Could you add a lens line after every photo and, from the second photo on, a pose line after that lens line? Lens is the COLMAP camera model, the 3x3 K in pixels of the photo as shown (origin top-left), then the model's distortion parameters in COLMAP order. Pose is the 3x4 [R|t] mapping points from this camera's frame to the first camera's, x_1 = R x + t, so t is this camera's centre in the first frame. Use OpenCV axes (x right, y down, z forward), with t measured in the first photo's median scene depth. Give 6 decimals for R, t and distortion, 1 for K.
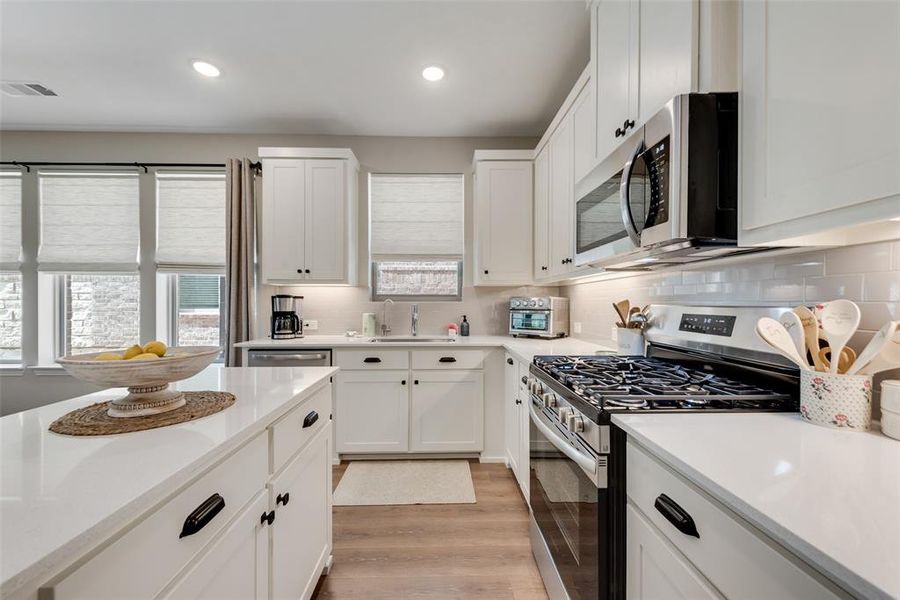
lens RADIAL K [[352.4, 0, 447.8], [0, 352.4, 299.3], [0, 0, 1]] dist [0.008161, -0.001878]
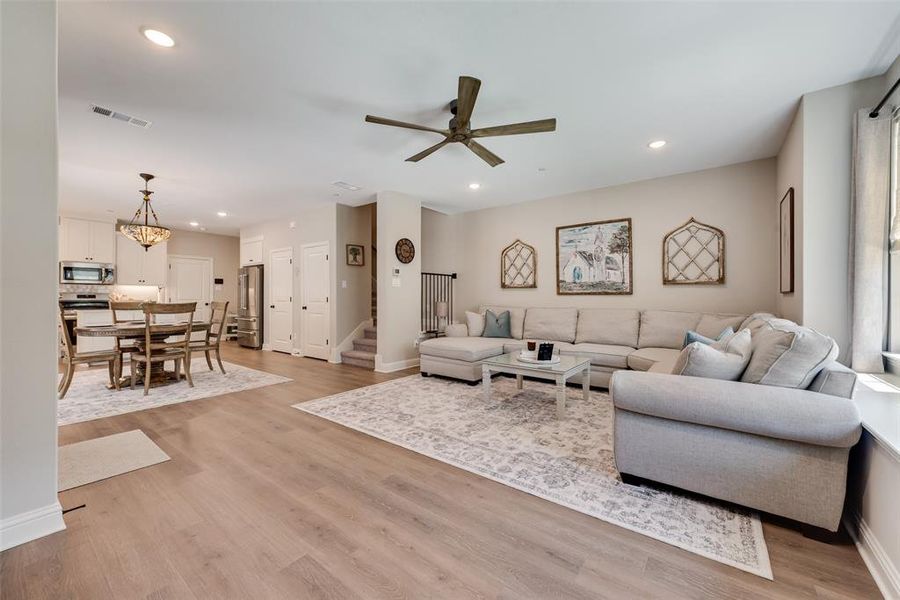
lens RADIAL K [[352.4, 0, 450.9], [0, 352.4, 299.5], [0, 0, 1]] dist [0.008161, -0.001878]
pose [[-0.782038, -0.008265, 0.623177, -2.990654], [-0.010614, 0.999944, -0.000058, 0.025620], [-0.623141, -0.006659, -0.782081, 0.773320]]
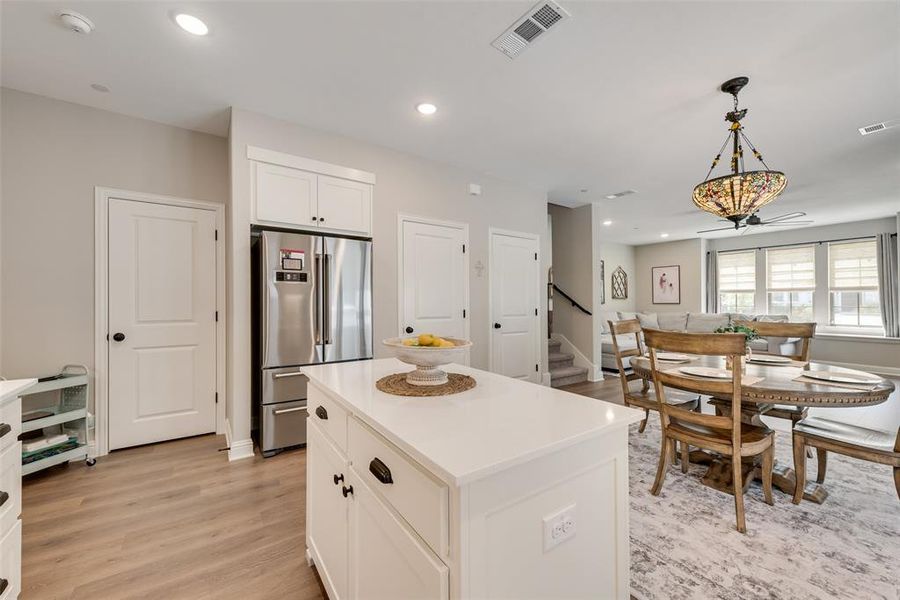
lens RADIAL K [[352.4, 0, 452.4], [0, 352.4, 301.8], [0, 0, 1]] dist [0.008161, -0.001878]
pose [[-0.837049, -0.002931, -0.547121, -0.063879], [0.003901, 0.999928, -0.011324, 0.005533], [0.547115, -0.011613, -0.836977, 0.720215]]
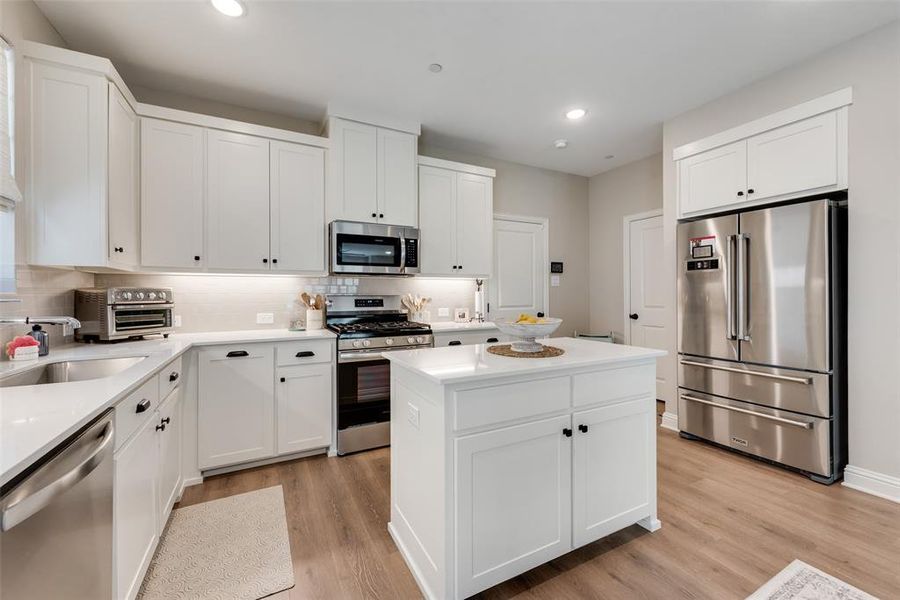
lens RADIAL K [[352.4, 0, 443.8], [0, 352.4, 299.0], [0, 0, 1]] dist [0.008161, -0.001878]
pose [[-0.431286, -0.010915, 0.902149, -0.733727], [-0.003075, 0.999939, 0.010628, 0.007130], [-0.902210, 0.001809, -0.431293, 0.697815]]
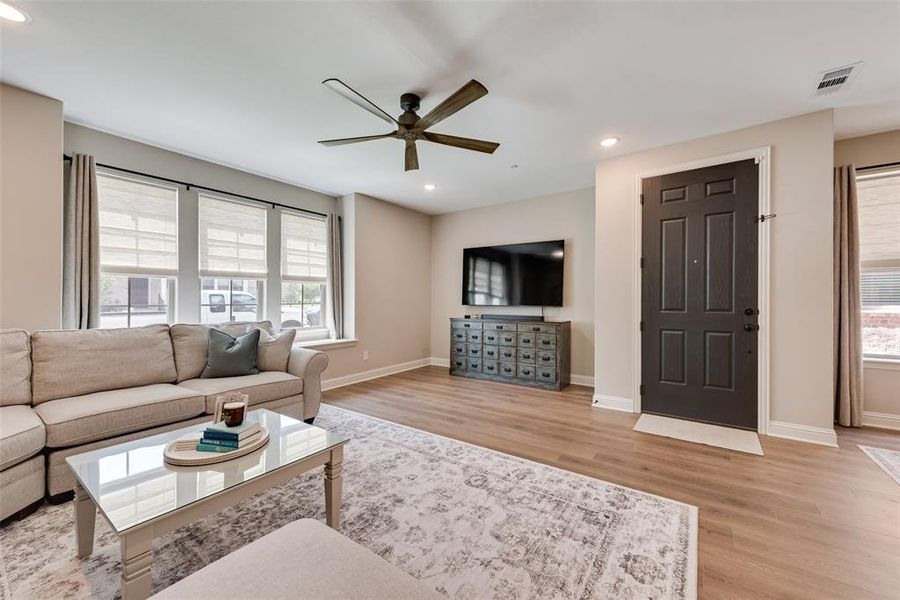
lens RADIAL K [[352.4, 0, 446.5], [0, 352.4, 302.7], [0, 0, 1]] dist [0.008161, -0.001878]
pose [[0.792472, 0.004629, -0.609890, -1.807723], [0.008291, 0.999797, 0.018362, -0.009003], [0.609852, -0.019608, 0.792273, -0.617068]]
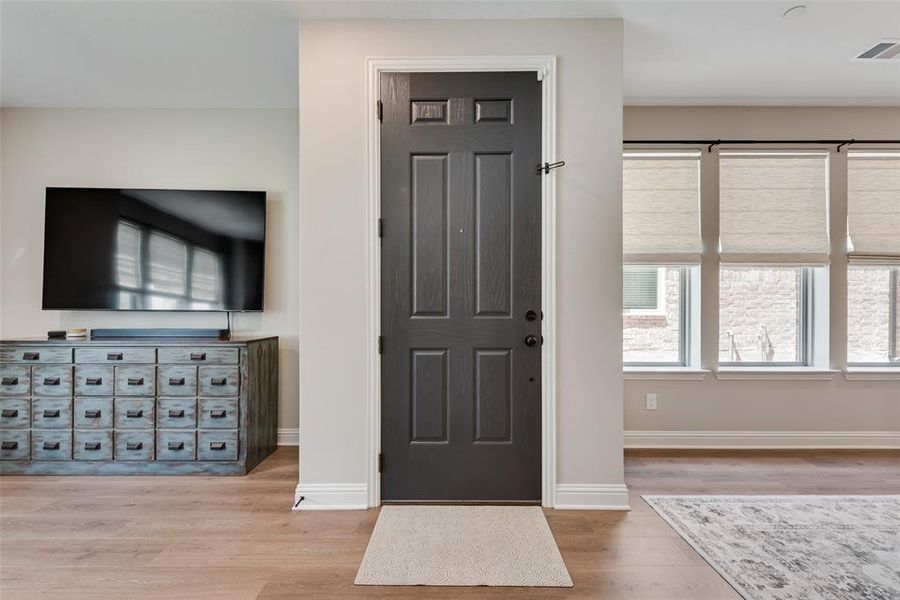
lens RADIAL K [[362.2, 0, 450.2], [0, 362.2, 306.0], [0, 0, 1]] dist [-0.001804, -0.000769]
pose [[0.999626, 0.000477, -0.027334, -1.867955], [-0.000162, 0.999934, 0.011516, 0.019050], [0.027337, -0.011507, 0.999560, 0.071722]]
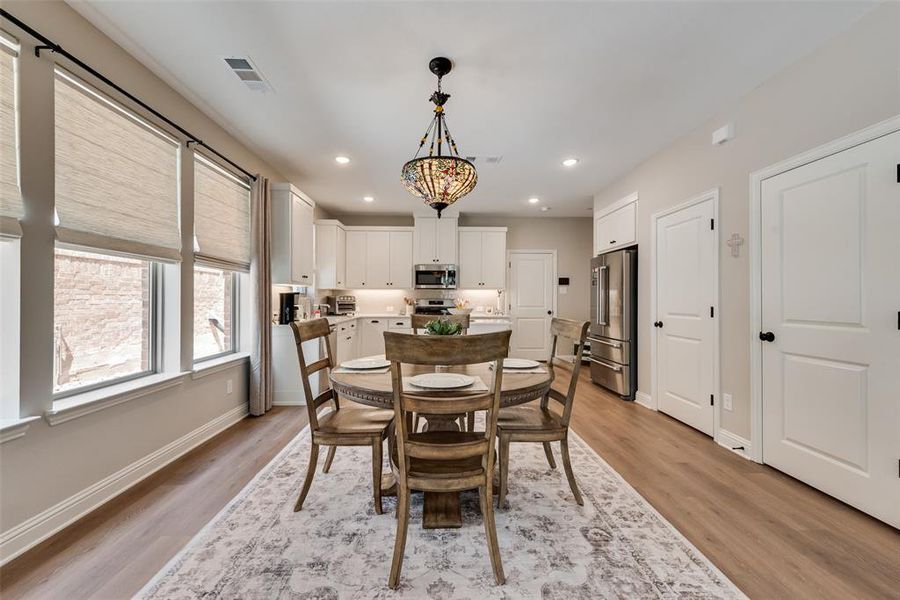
lens RADIAL K [[352.4, 0, 443.2], [0, 352.4, 298.4], [0, 0, 1]] dist [0.008161, -0.001878]
pose [[0.008218, 0.000882, 0.999966, -1.775531], [-0.010097, 0.999949, -0.000799, 0.005708], [-0.999915, -0.010090, 0.008226, 0.383957]]
